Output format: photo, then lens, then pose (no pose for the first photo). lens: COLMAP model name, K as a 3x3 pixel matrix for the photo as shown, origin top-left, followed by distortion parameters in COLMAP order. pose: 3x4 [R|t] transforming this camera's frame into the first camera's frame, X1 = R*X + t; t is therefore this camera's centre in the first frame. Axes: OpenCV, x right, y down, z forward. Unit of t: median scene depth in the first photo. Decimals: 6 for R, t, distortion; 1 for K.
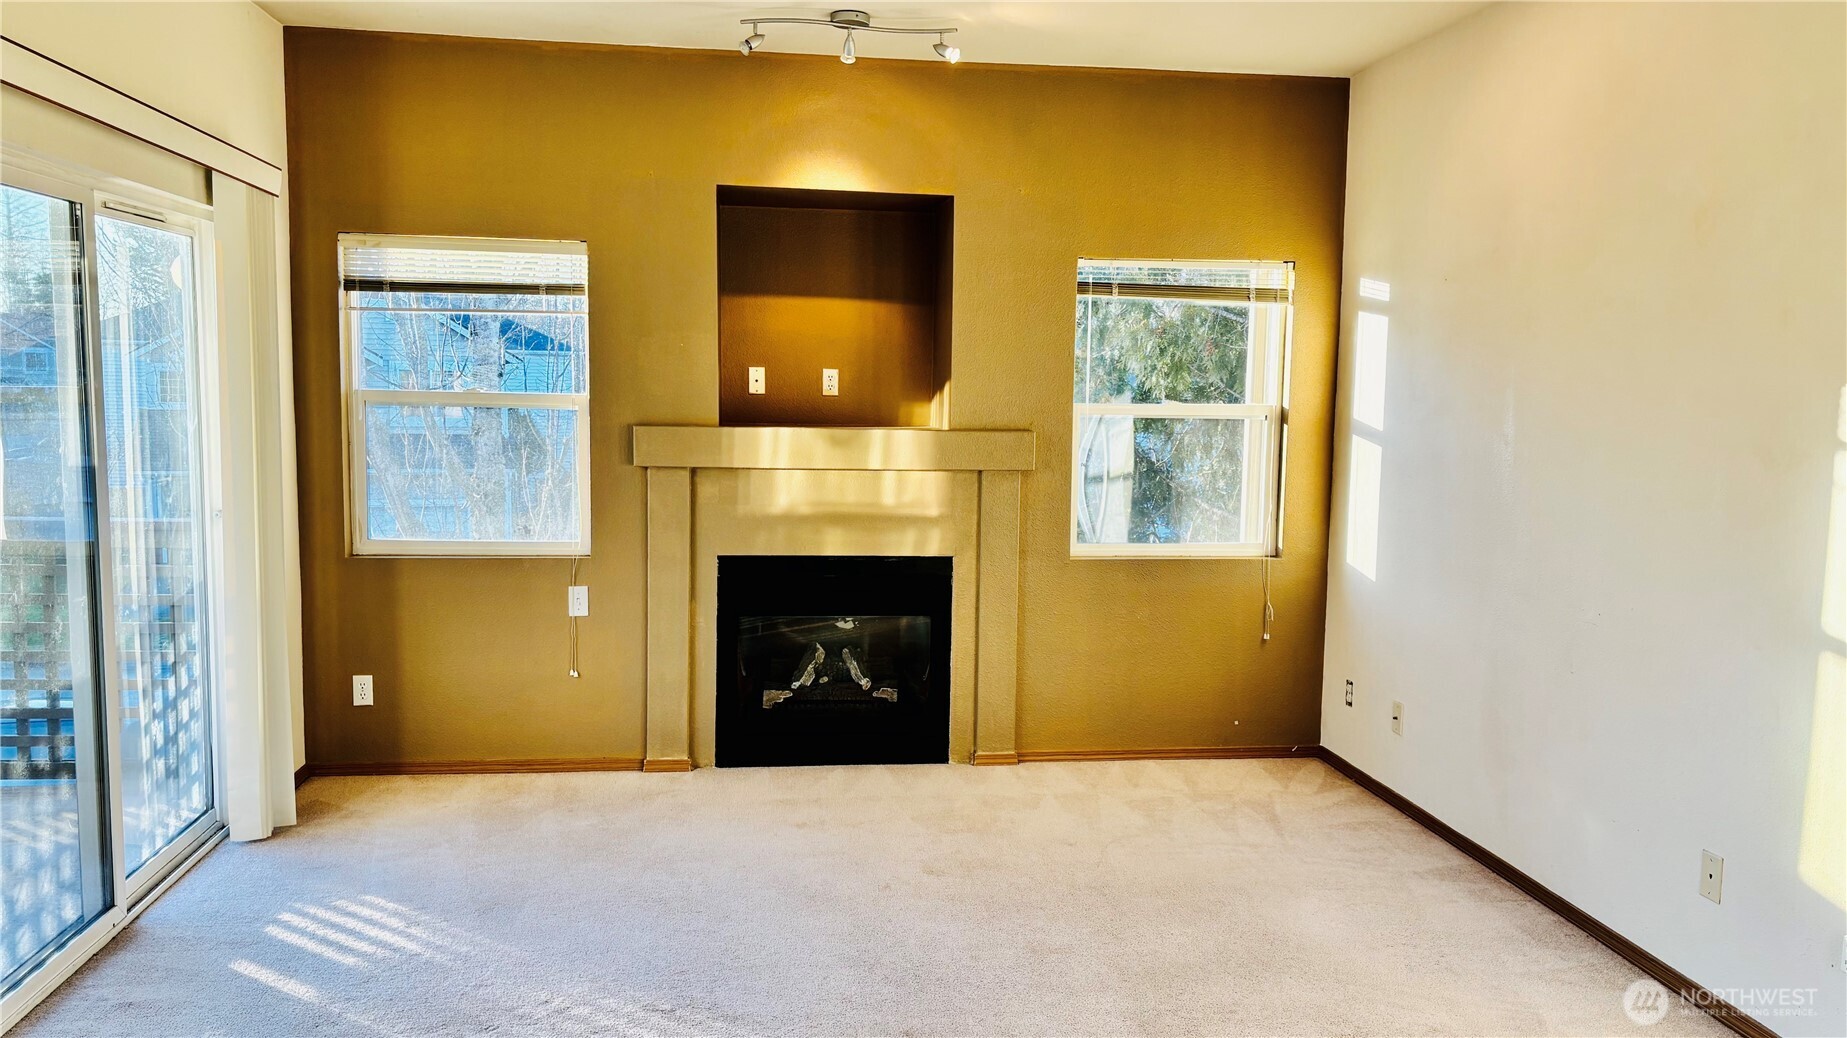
lens RADIAL K [[1407.0, 0, 916.3], [0, 1407.0, 520.2], [0, 0, 1]] dist [0.055410, -0.046913]
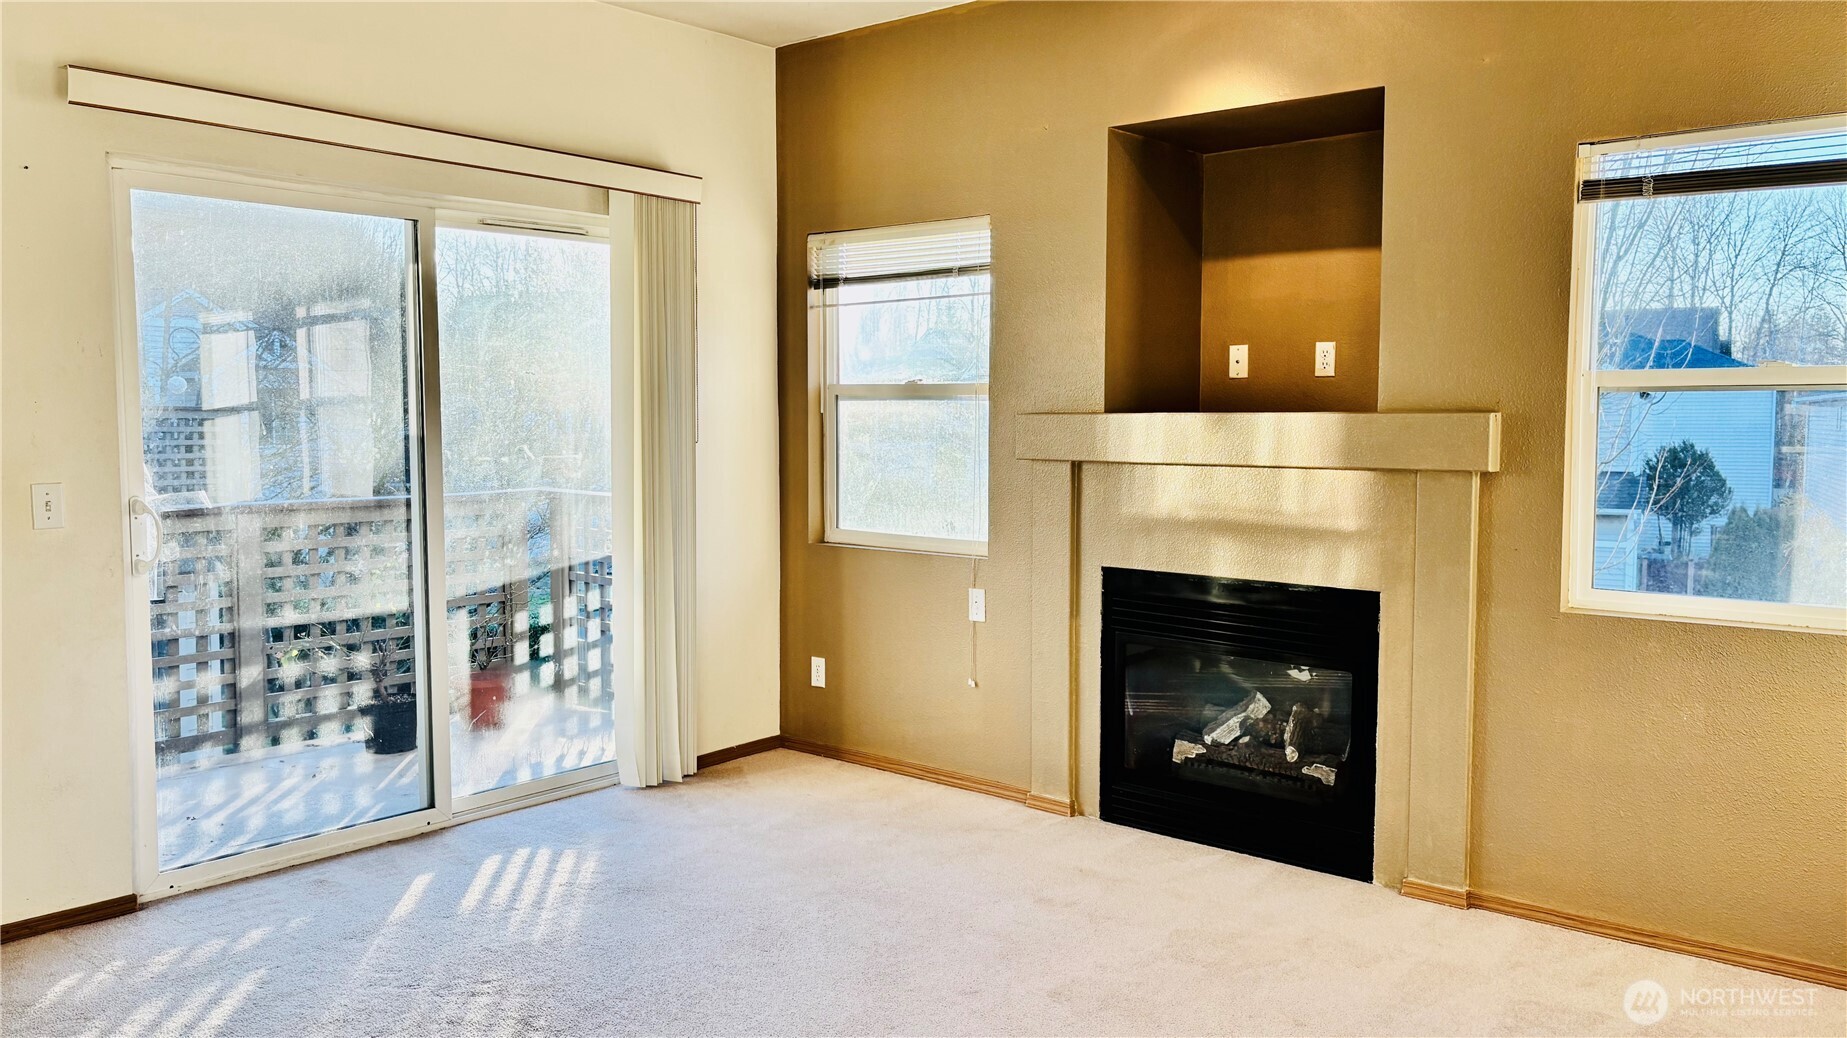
lens RADIAL K [[1407.0, 0, 884.9], [0, 1407.0, 478.4], [0, 0, 1]] dist [0.055410, -0.046913]
pose [[0.661262, 0.019371, -0.749905, 0.404642], [-0.060980, 0.997746, -0.027998, 0.004317], [0.747673, 0.064243, 0.660952, 0.342463]]
